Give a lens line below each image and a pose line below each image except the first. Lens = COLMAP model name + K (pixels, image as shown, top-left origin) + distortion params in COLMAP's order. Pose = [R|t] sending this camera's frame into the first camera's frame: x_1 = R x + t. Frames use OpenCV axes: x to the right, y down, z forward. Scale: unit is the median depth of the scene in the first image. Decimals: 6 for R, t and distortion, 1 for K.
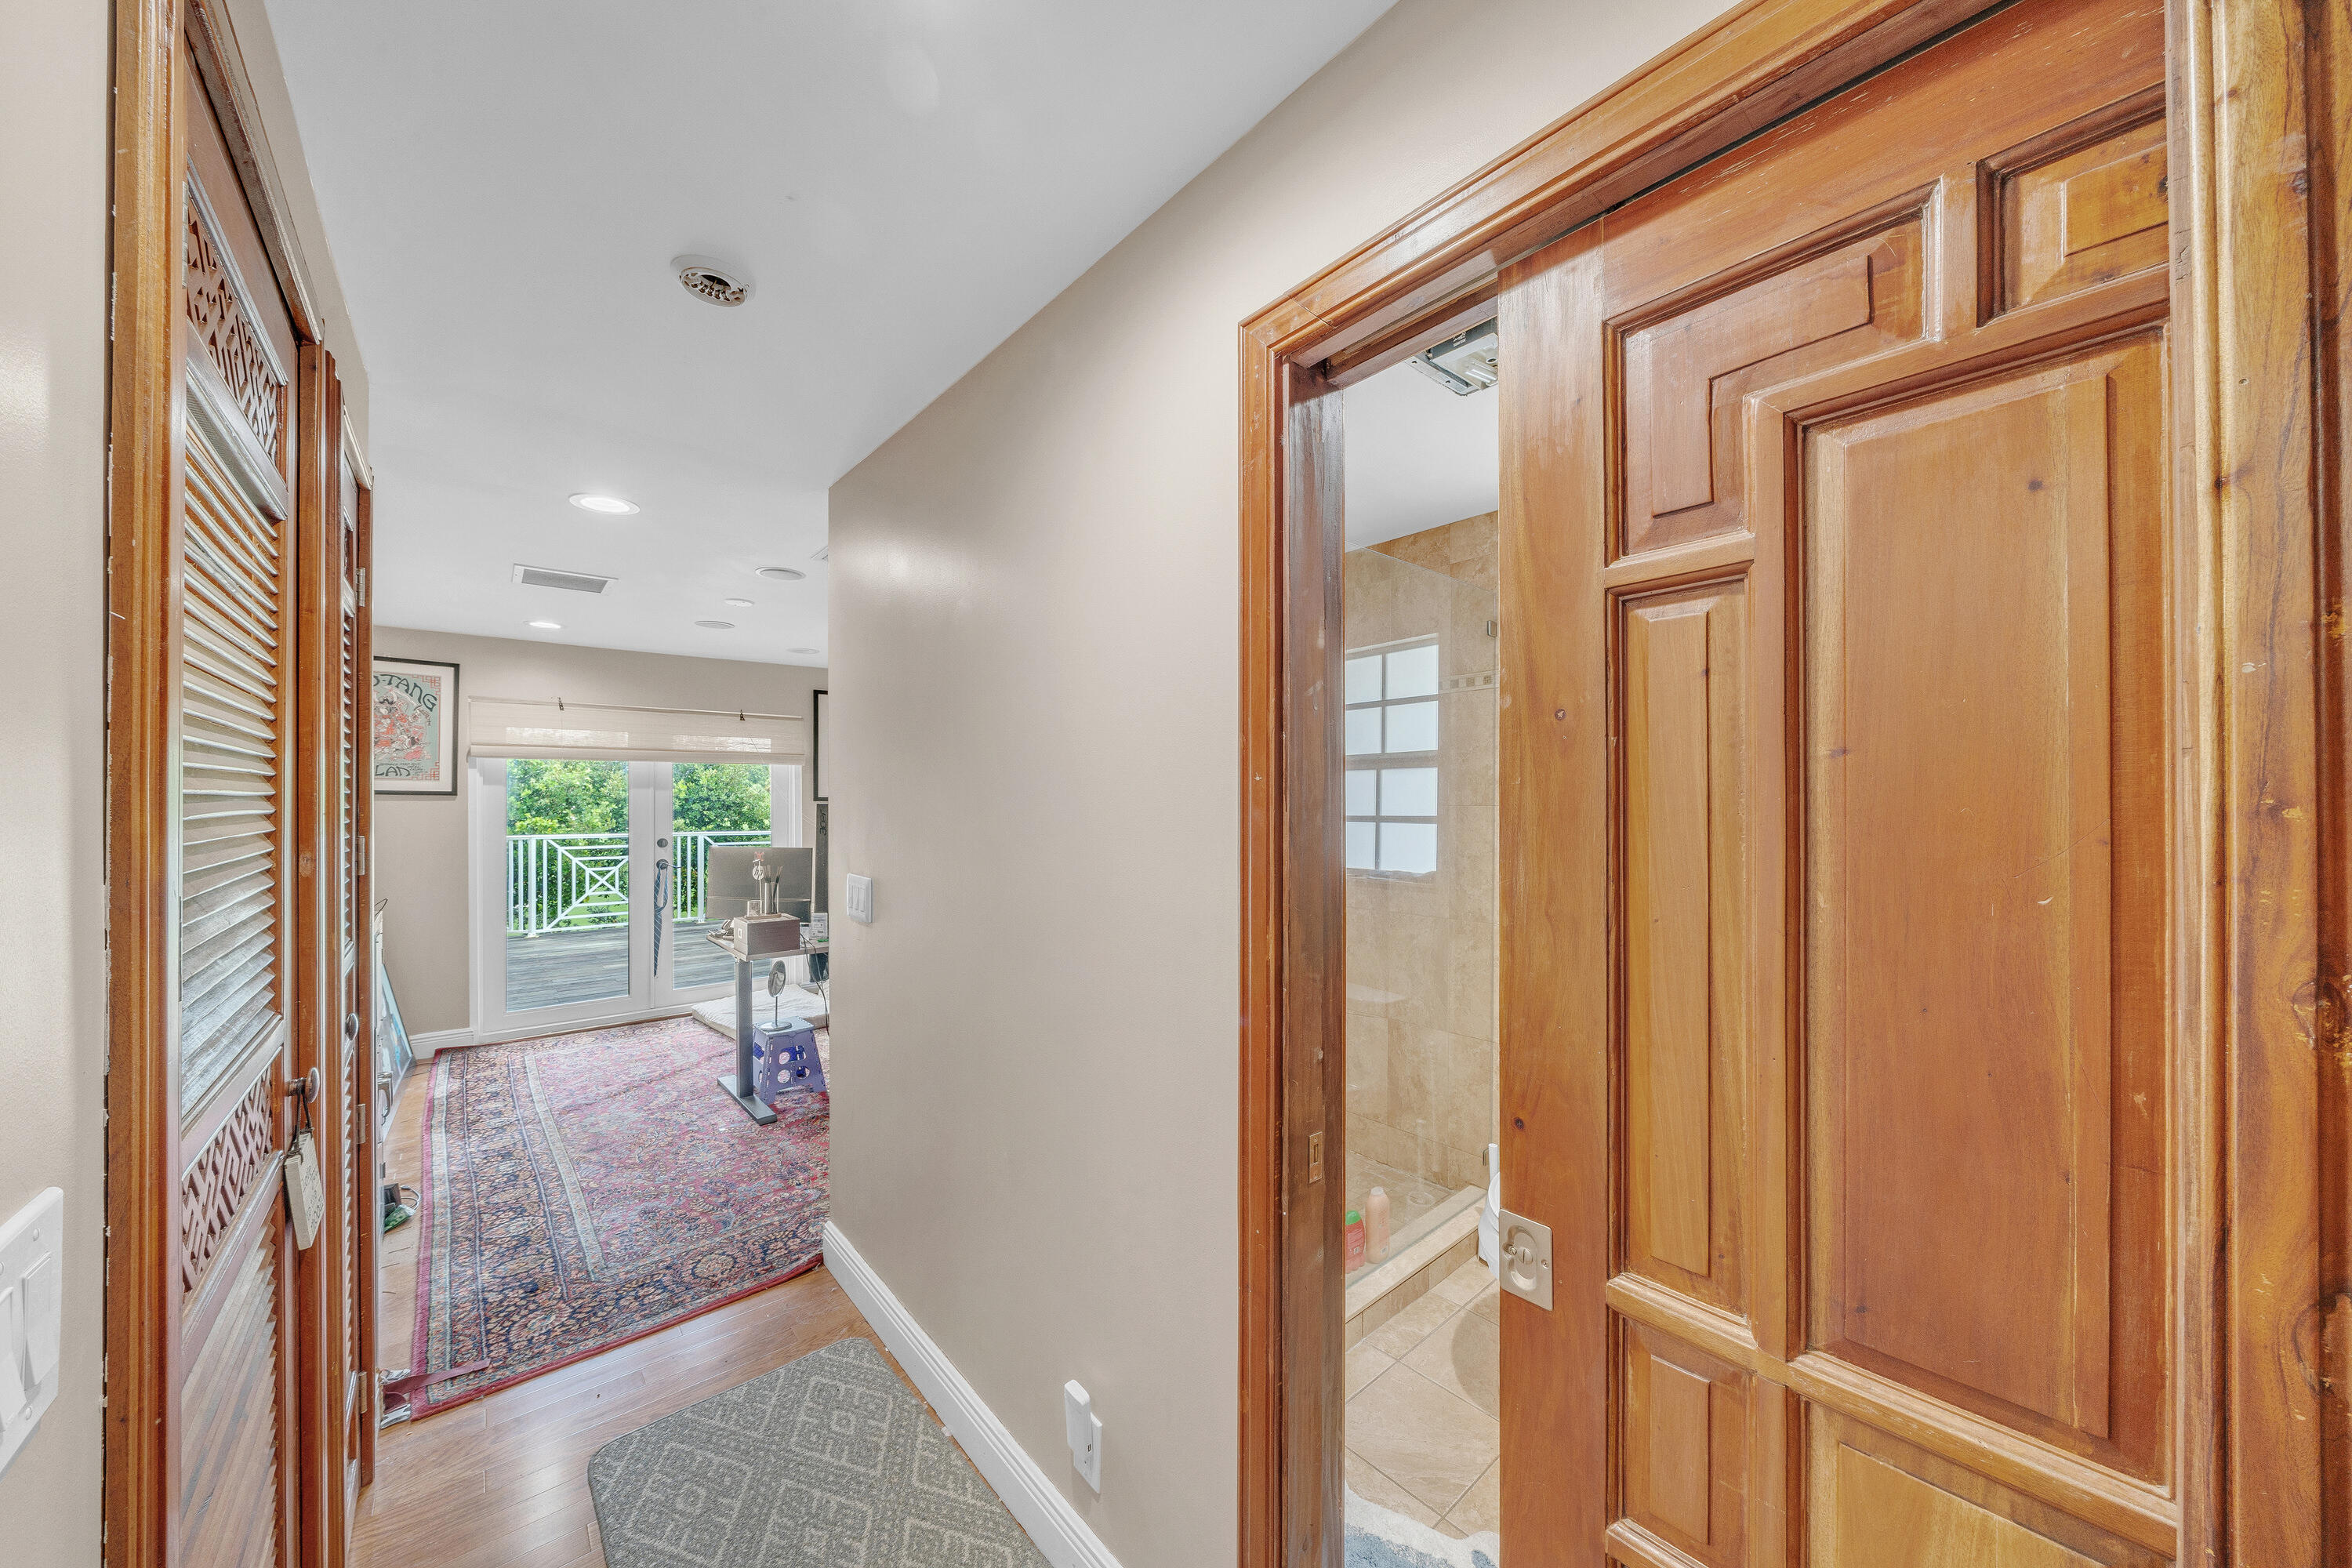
lens RADIAL K [[825.2, 0, 1170.0], [0, 825.2, 797.2], [0, 0, 1]] dist [-0.001539, -0.000303]
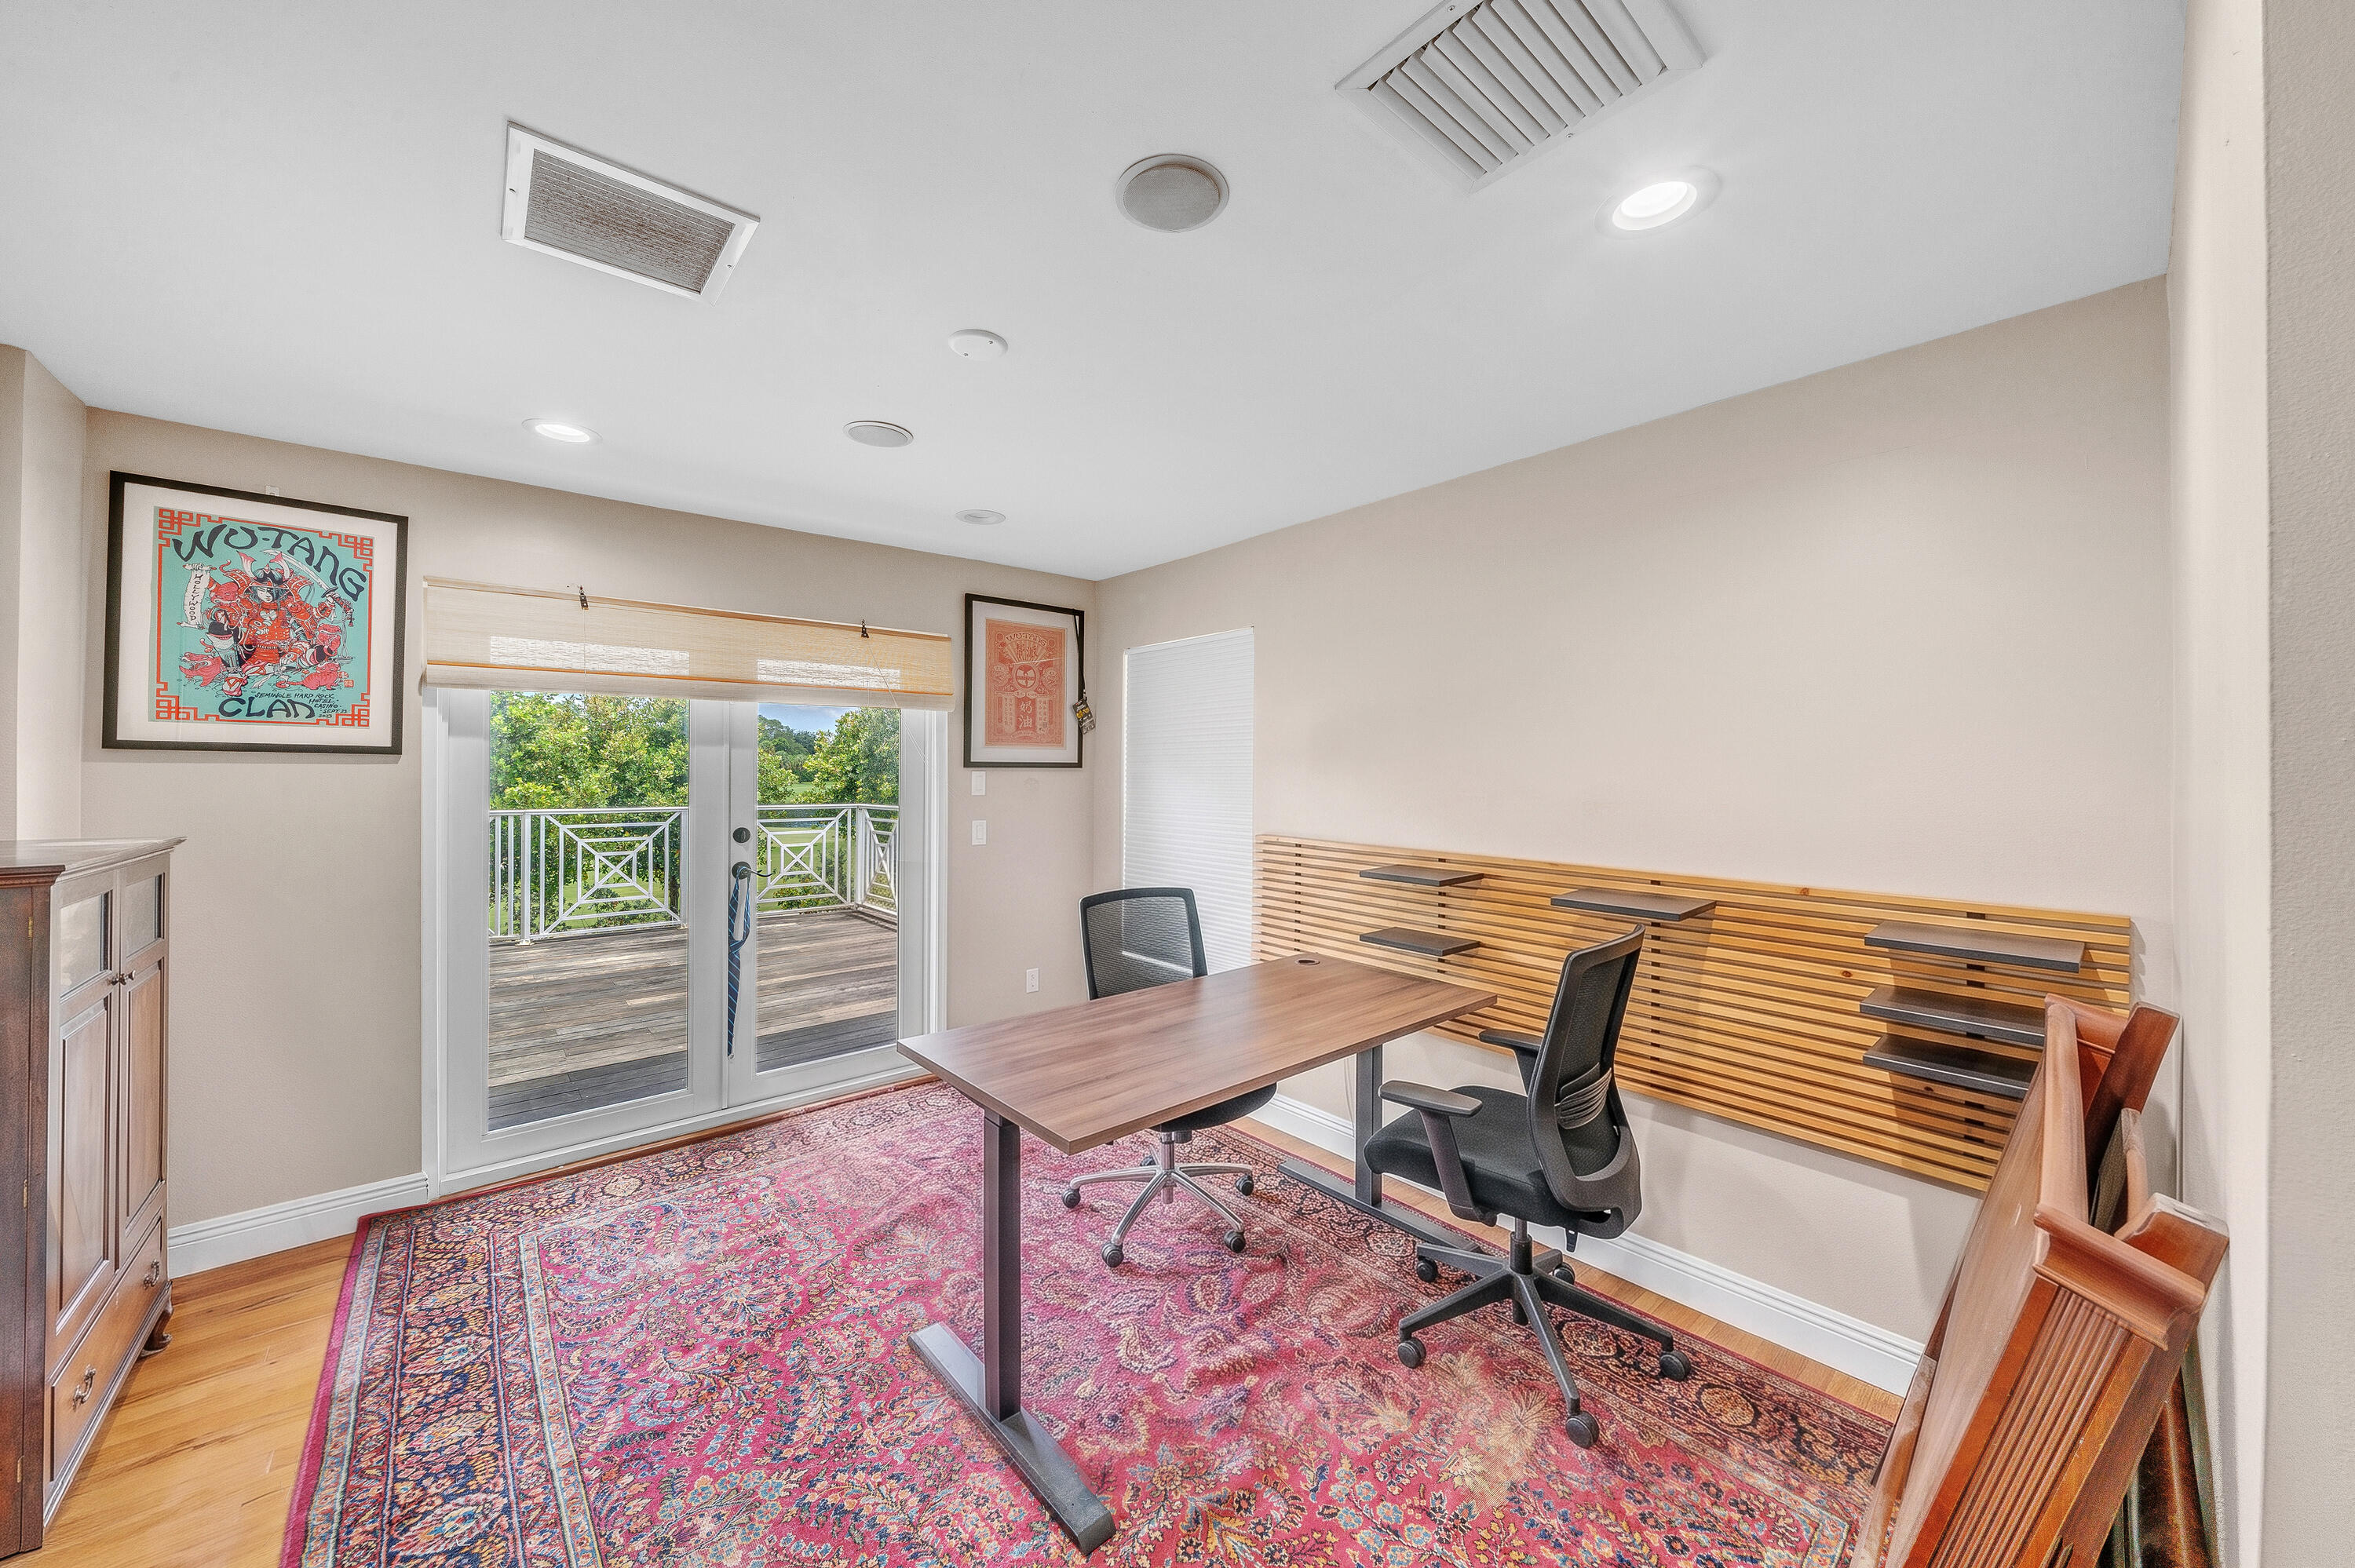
lens RADIAL K [[889.2, 0, 1182.7], [0, 889.2, 763.2], [0, 0, 1]] dist [-0.008101, 0.000199]
pose [[0.999829, 0.005911, -0.017508, -0.294455], [-0.005926, 0.999982, -0.000831, 0.001189], [0.017502, 0.000935, 0.999846, 0.371482]]
